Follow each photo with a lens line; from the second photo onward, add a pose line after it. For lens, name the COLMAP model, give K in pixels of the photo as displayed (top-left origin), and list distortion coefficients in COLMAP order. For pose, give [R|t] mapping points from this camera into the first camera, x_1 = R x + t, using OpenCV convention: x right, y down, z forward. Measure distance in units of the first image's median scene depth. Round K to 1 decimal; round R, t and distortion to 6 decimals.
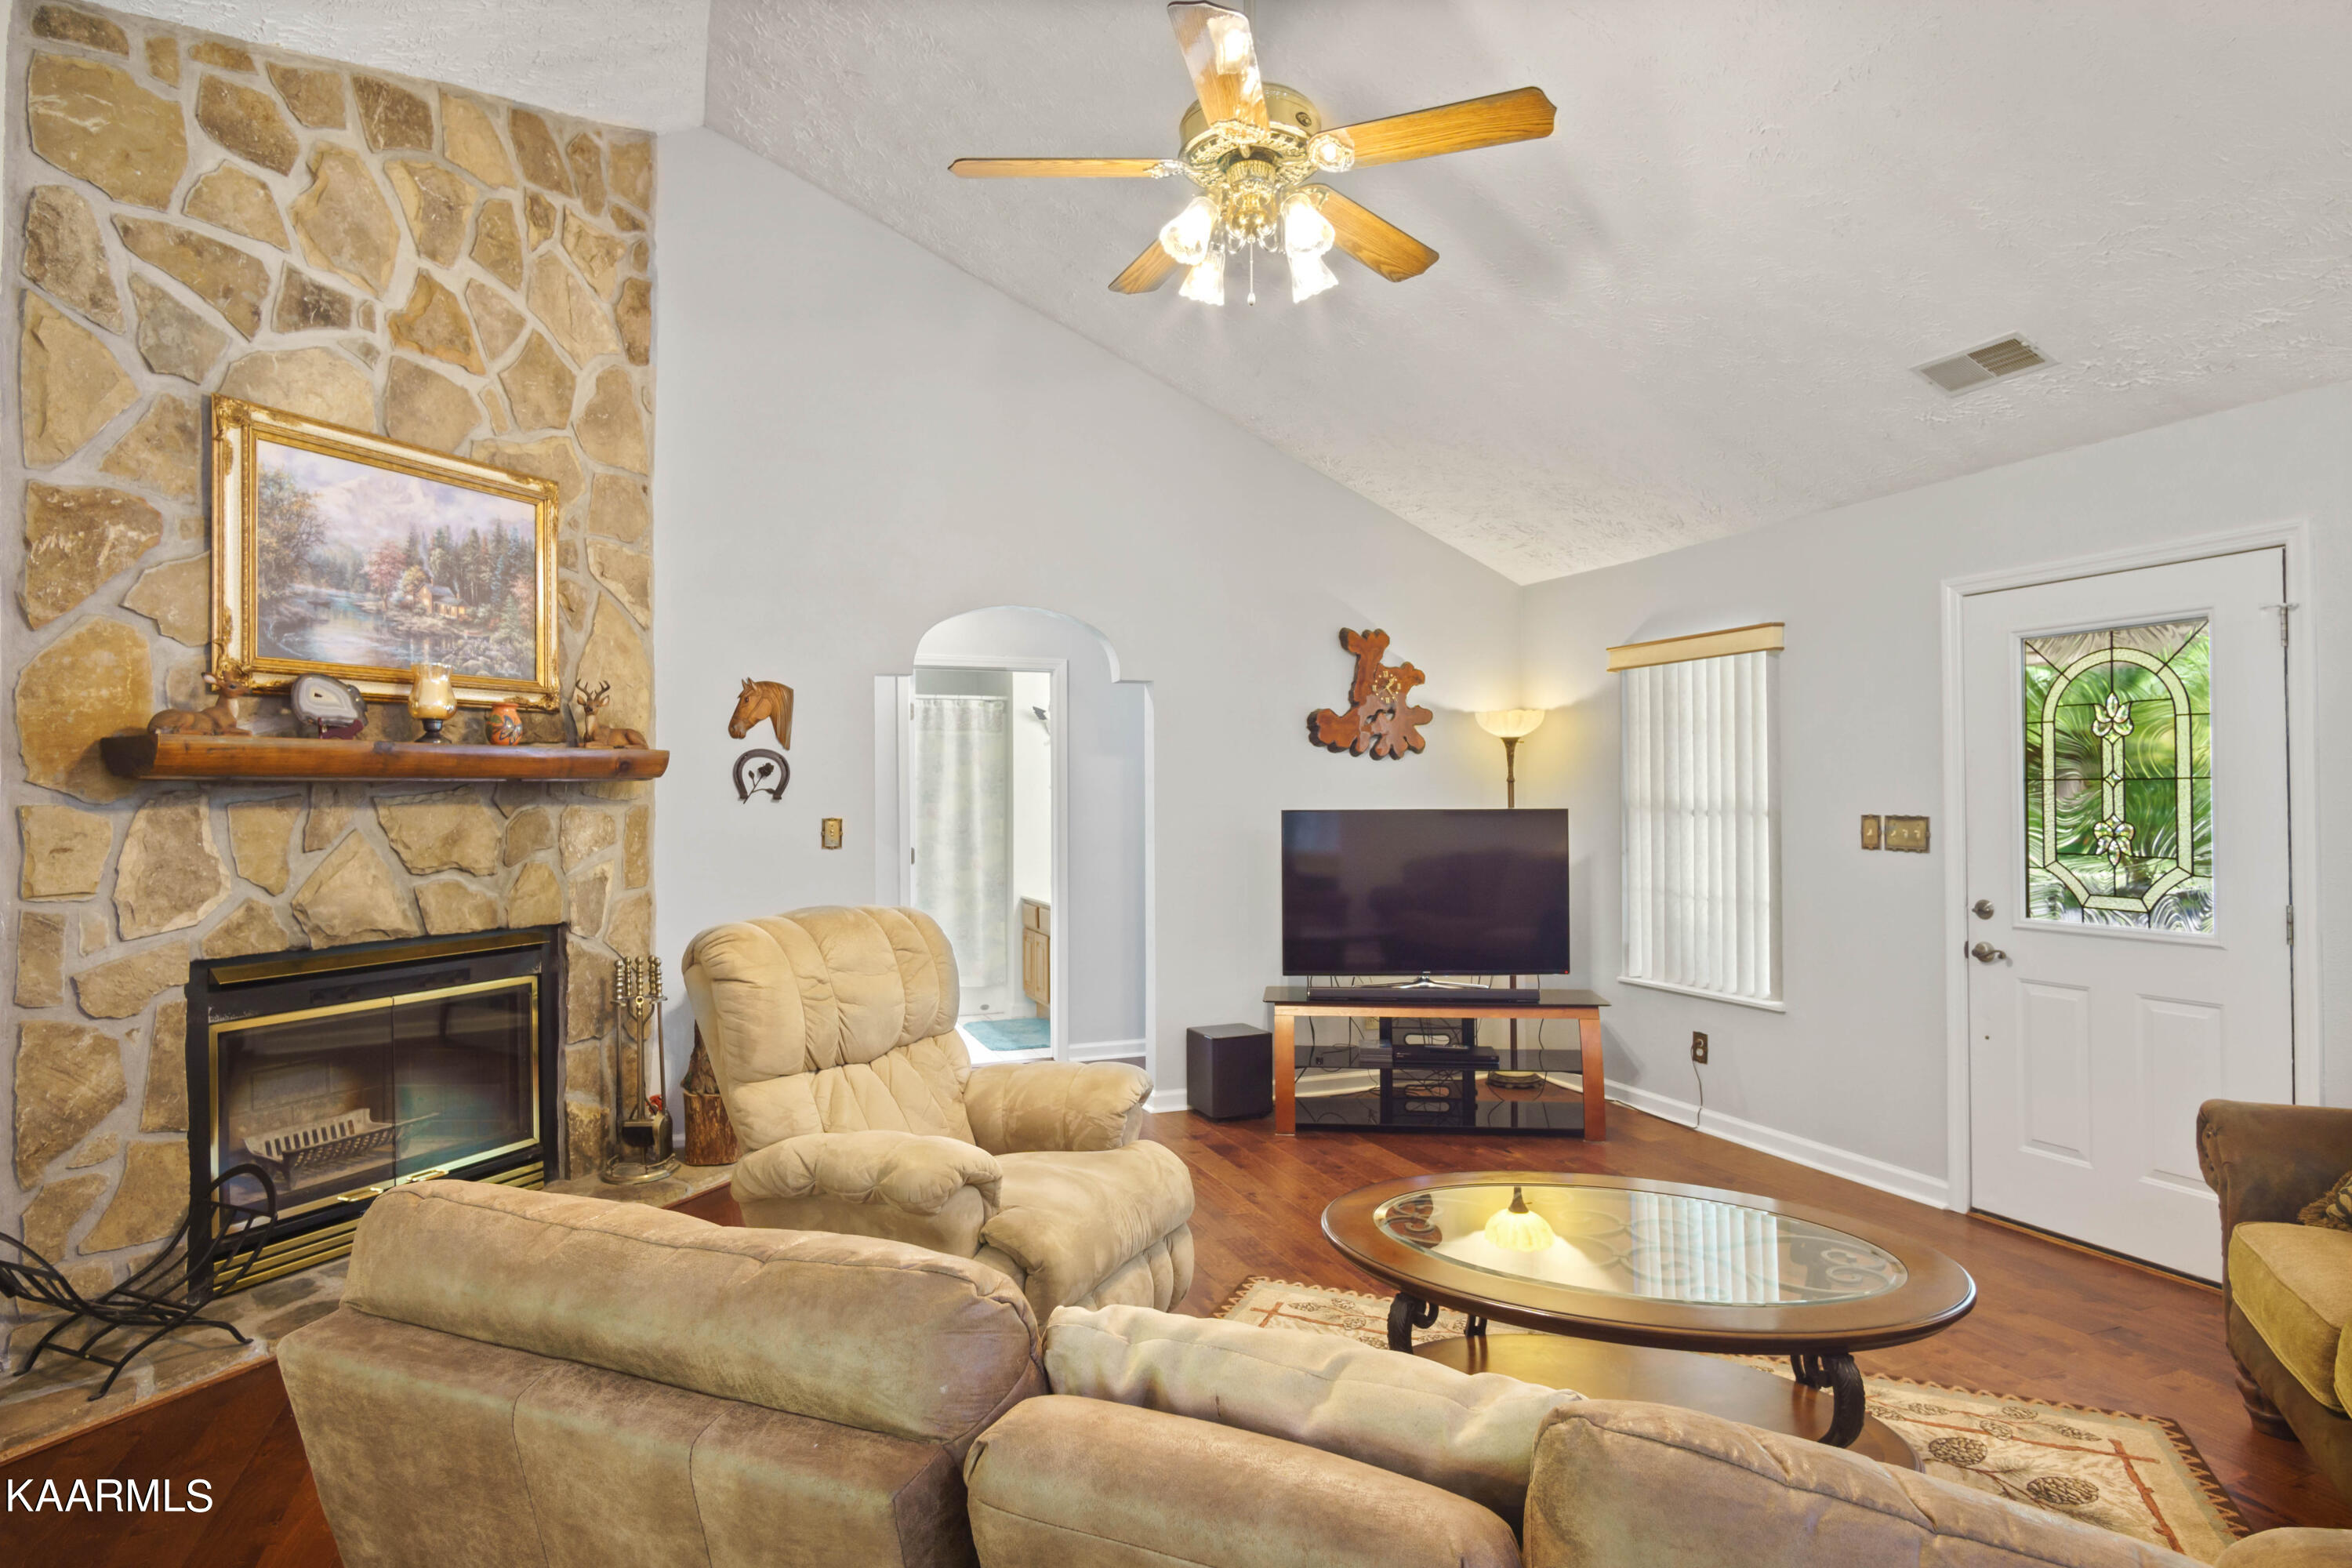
lens RADIAL K [[1270.0, 0, 1166.9], [0, 1270.0, 787.0], [0, 0, 1]] dist [-0.007213, 0.000148]
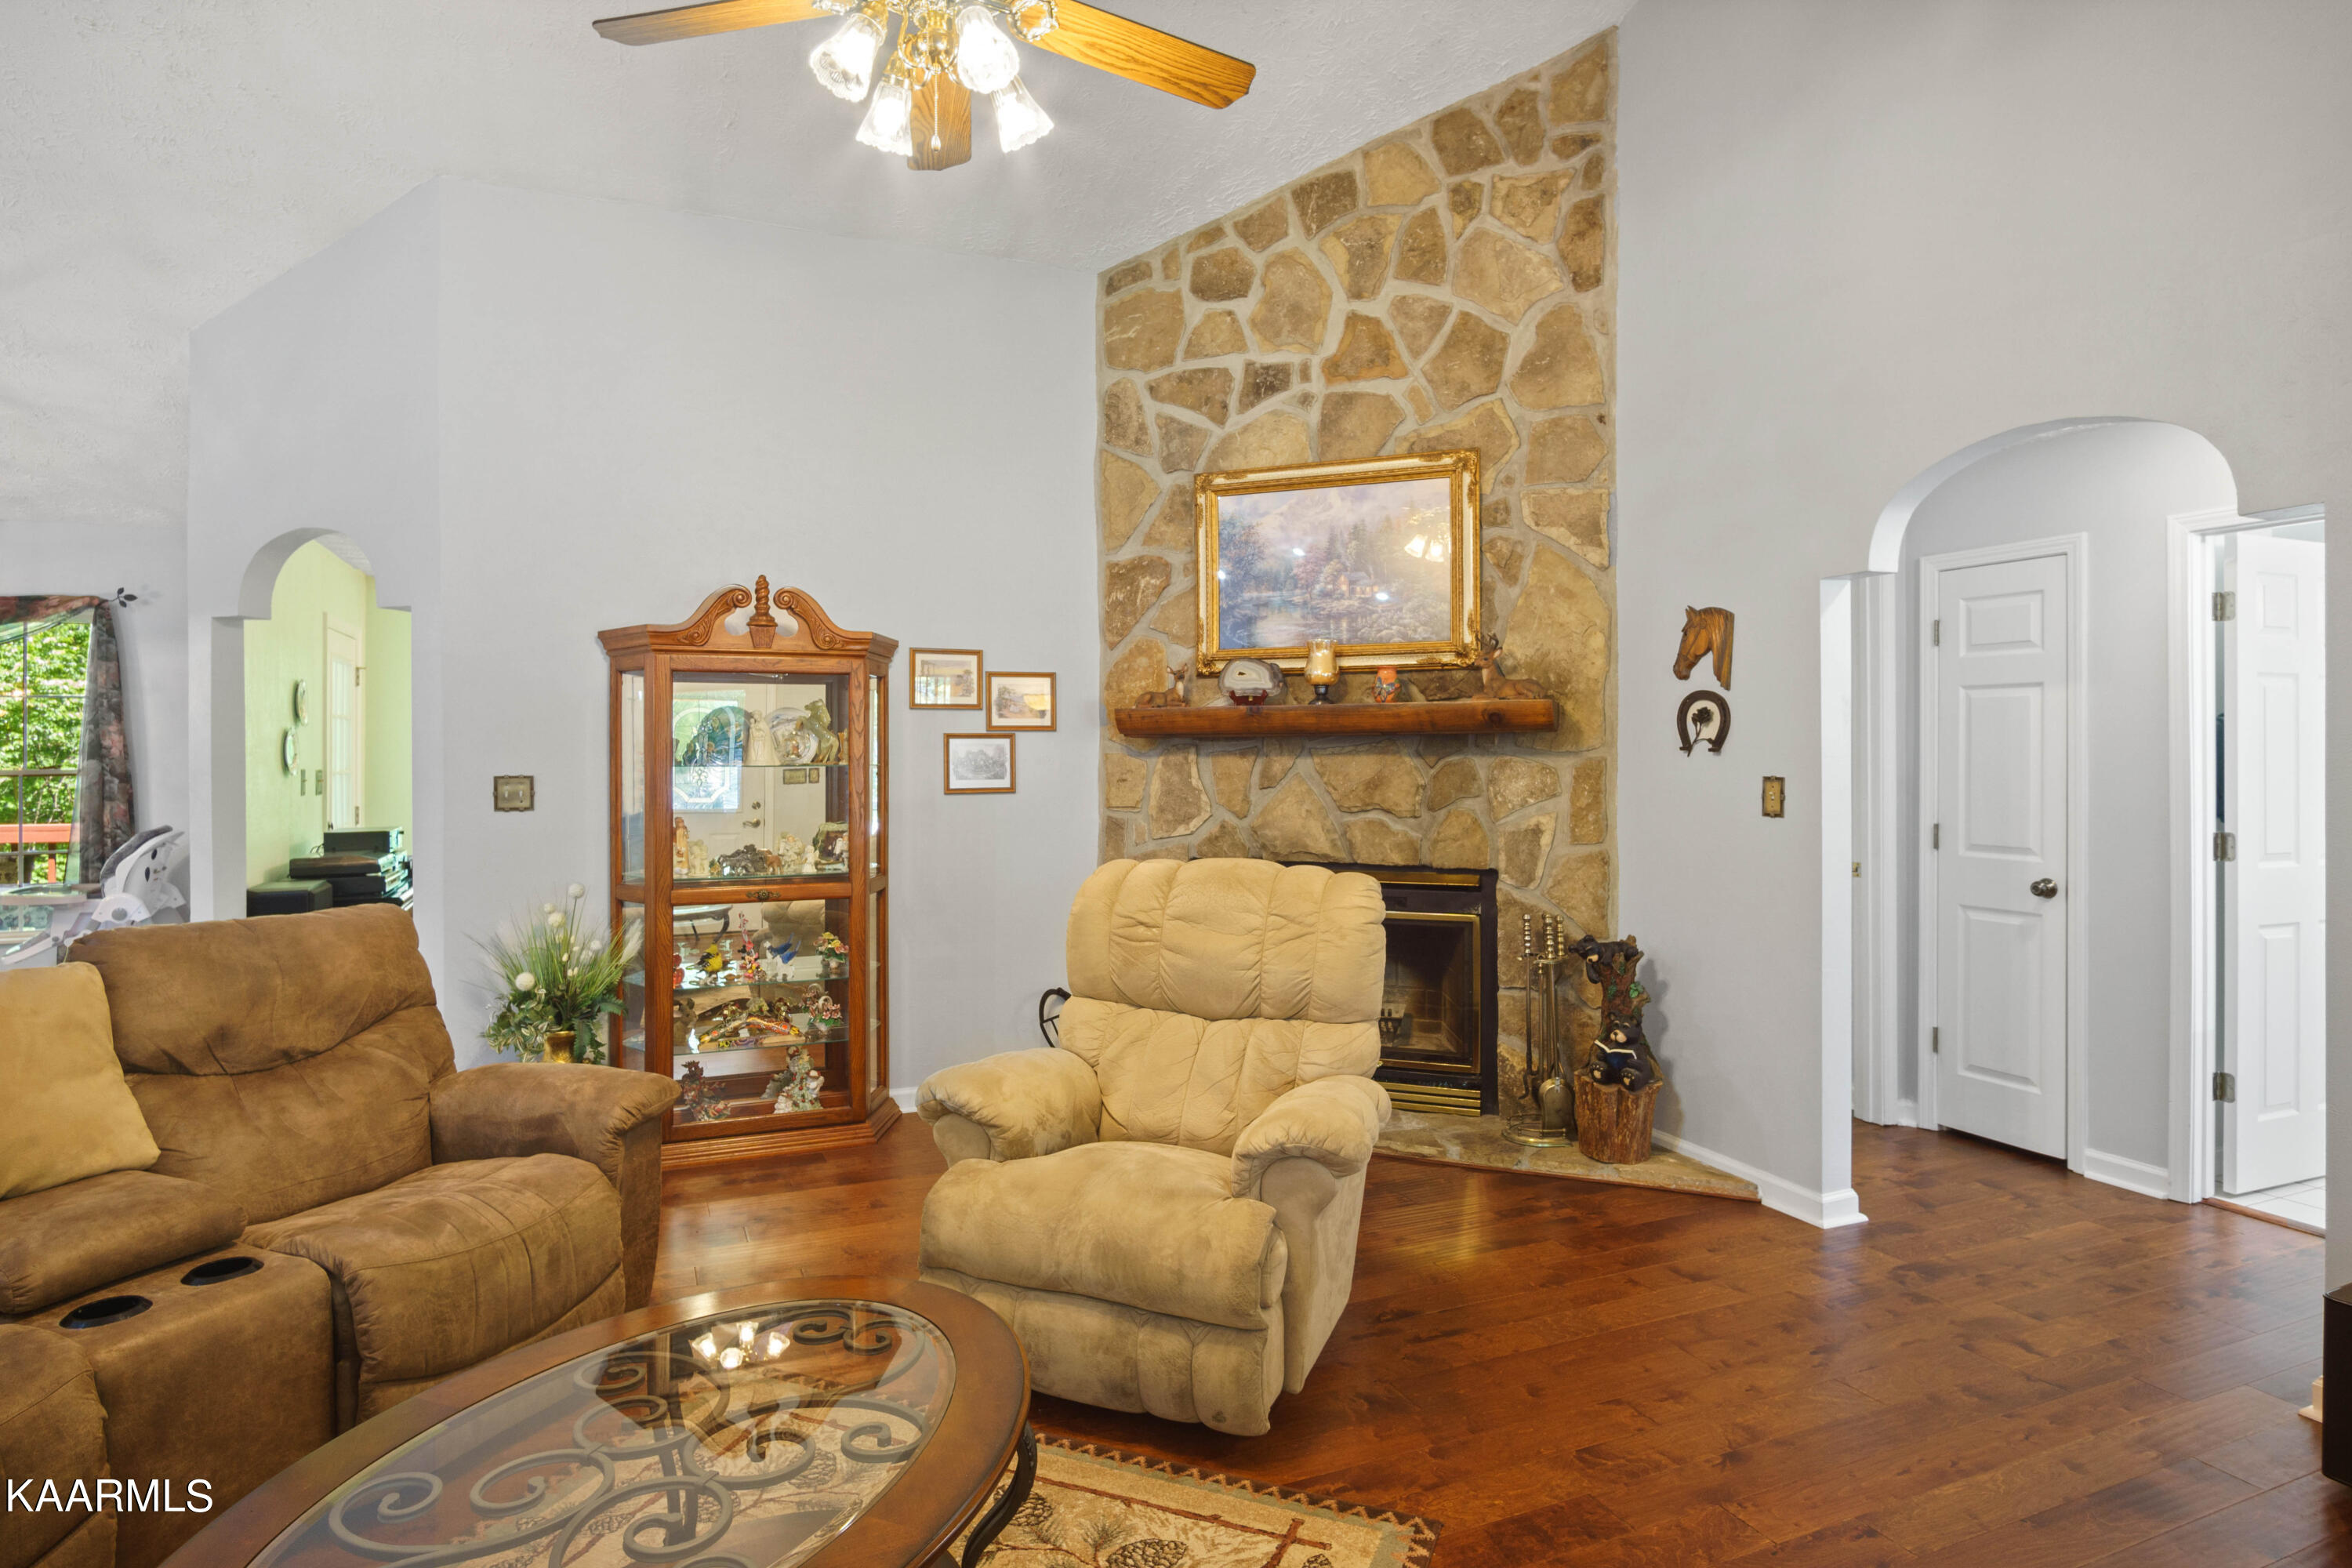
lens RADIAL K [[1270.0, 0, 1173.7], [0, 1270.0, 761.4], [0, 0, 1]] dist [-0.007213, 0.000148]
pose [[0.036270, 0.009986, -0.999292, 0.611321], [0.007945, 0.999916, 0.010281, 0.006390], [0.999310, -0.008312, 0.036188, 0.773249]]
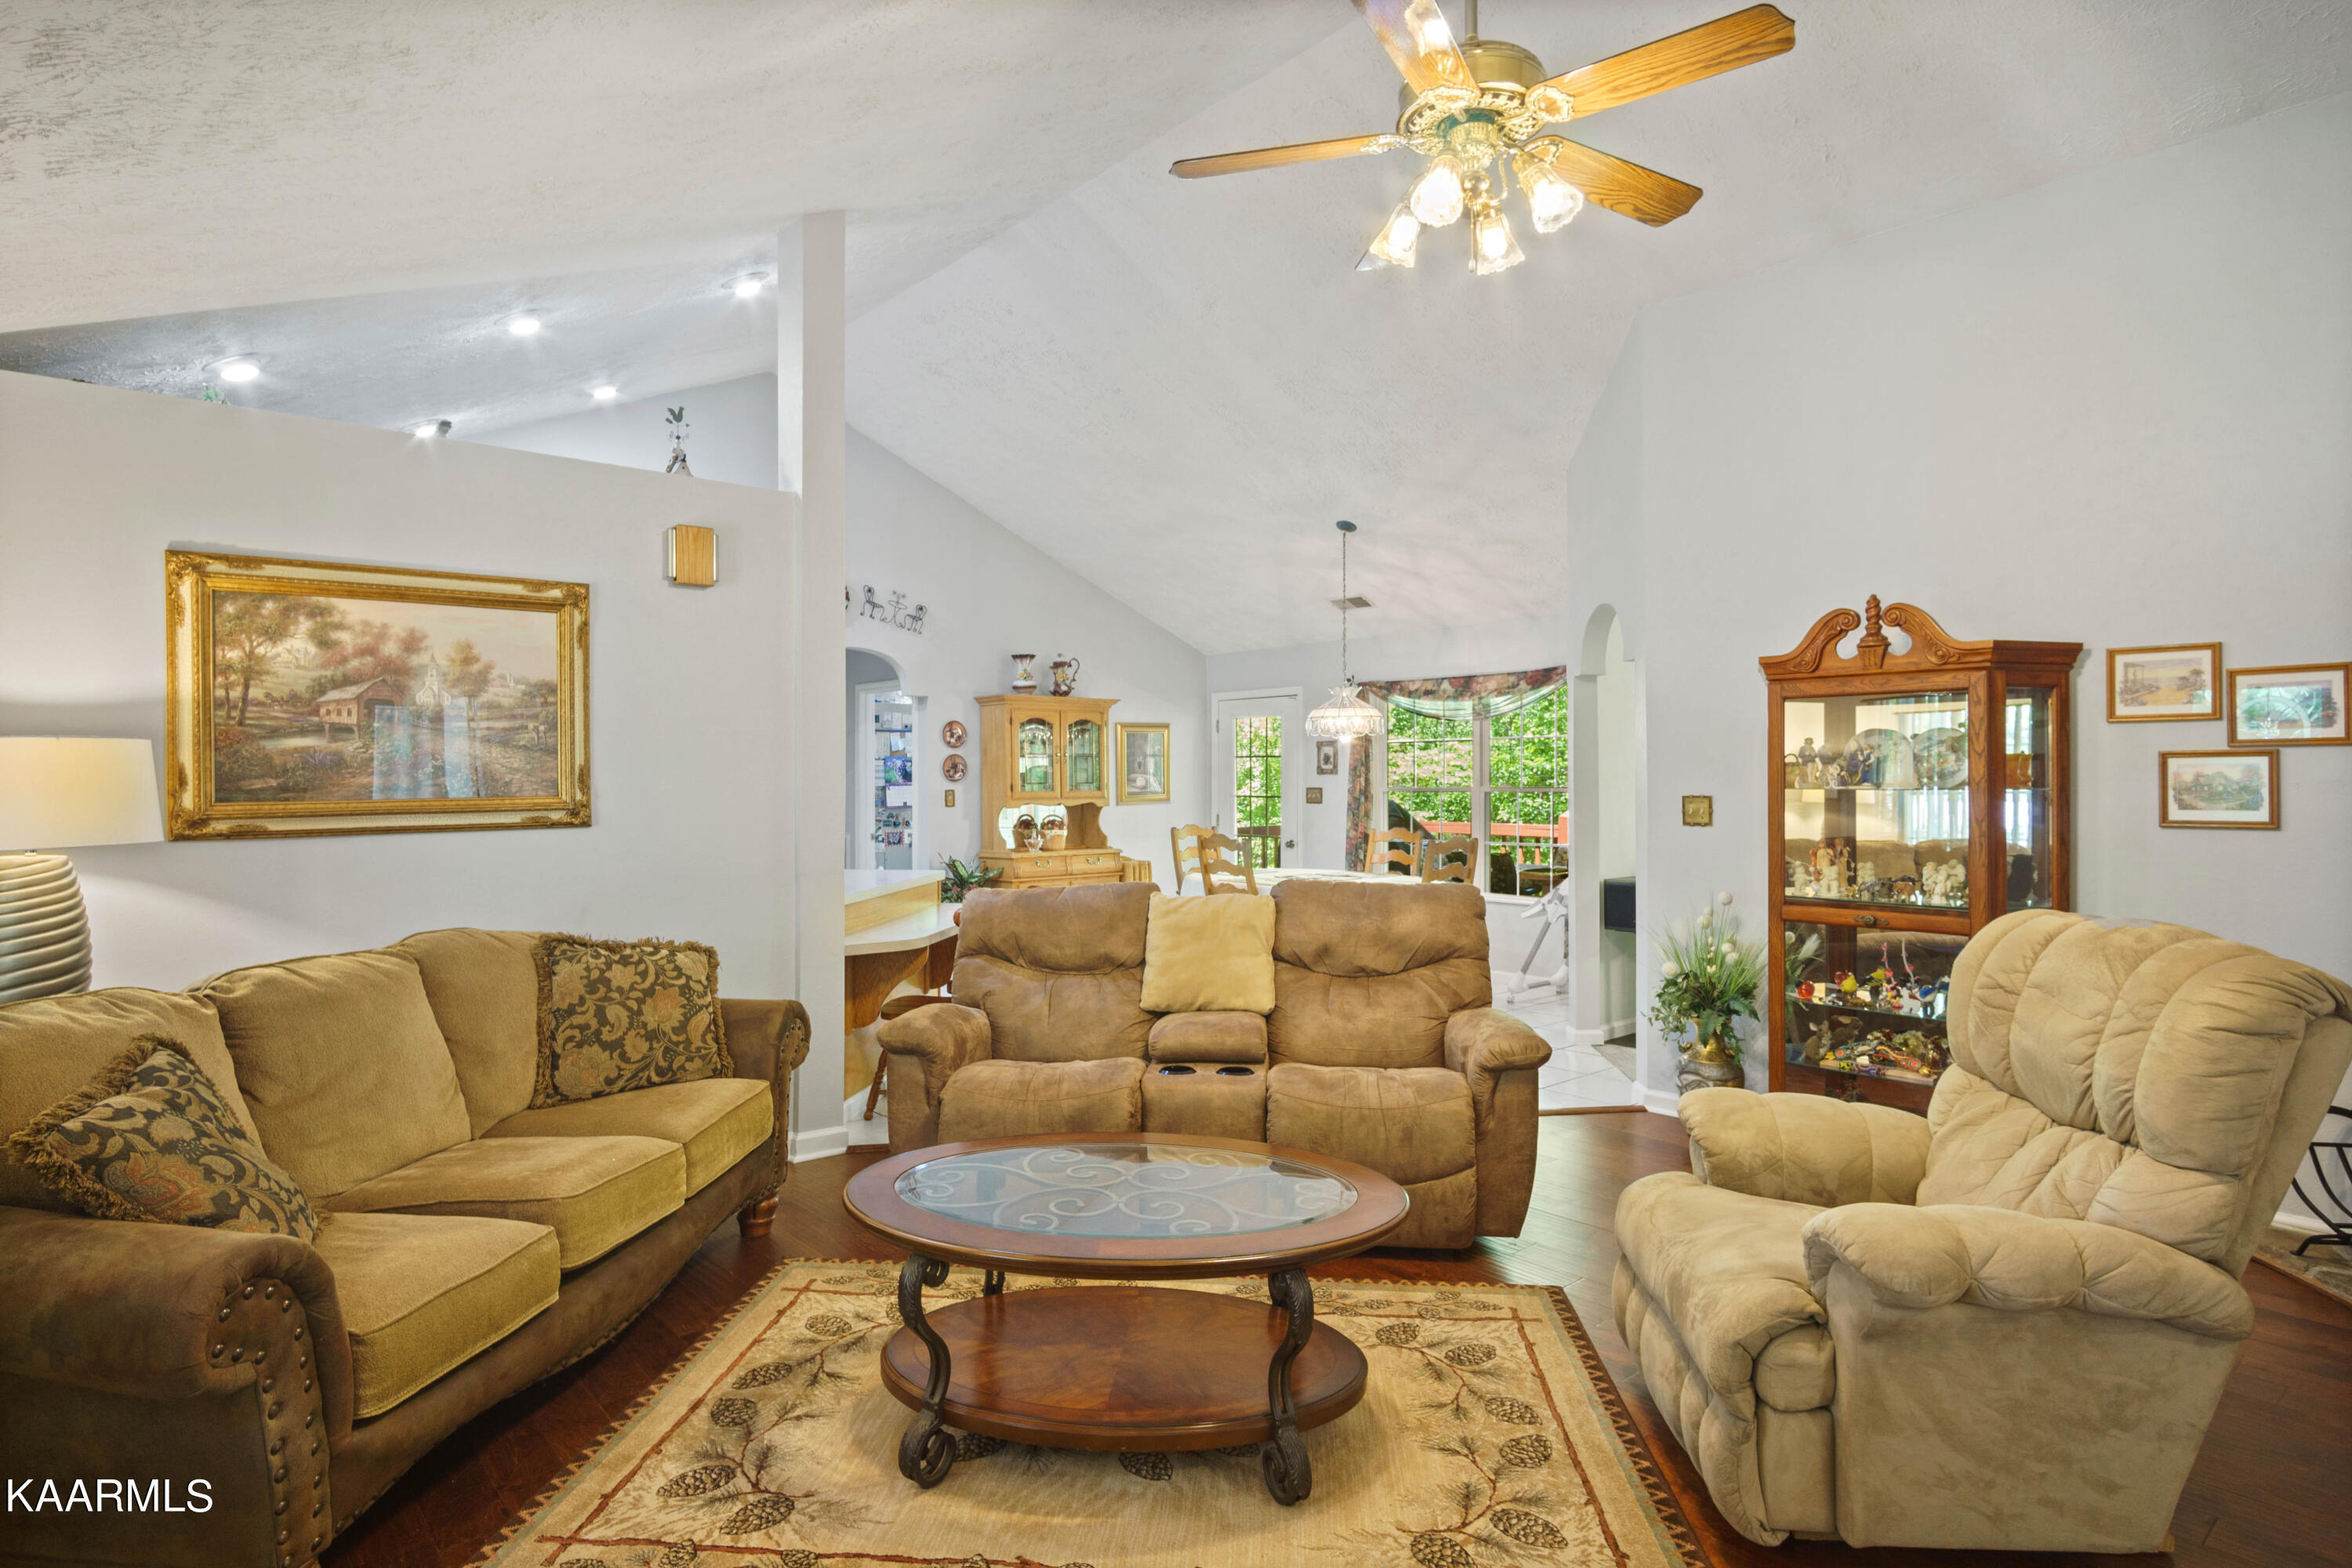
lens RADIAL K [[1270.0, 0, 1183.4], [0, 1270.0, 788.7], [0, 0, 1]] dist [-0.007213, 0.000148]
pose [[-0.942490, 0.007694, -0.334145, 0.416876], [0.007004, 0.999970, 0.003269, 0.010658], [0.334160, 0.000741, -0.942516, 1.261757]]
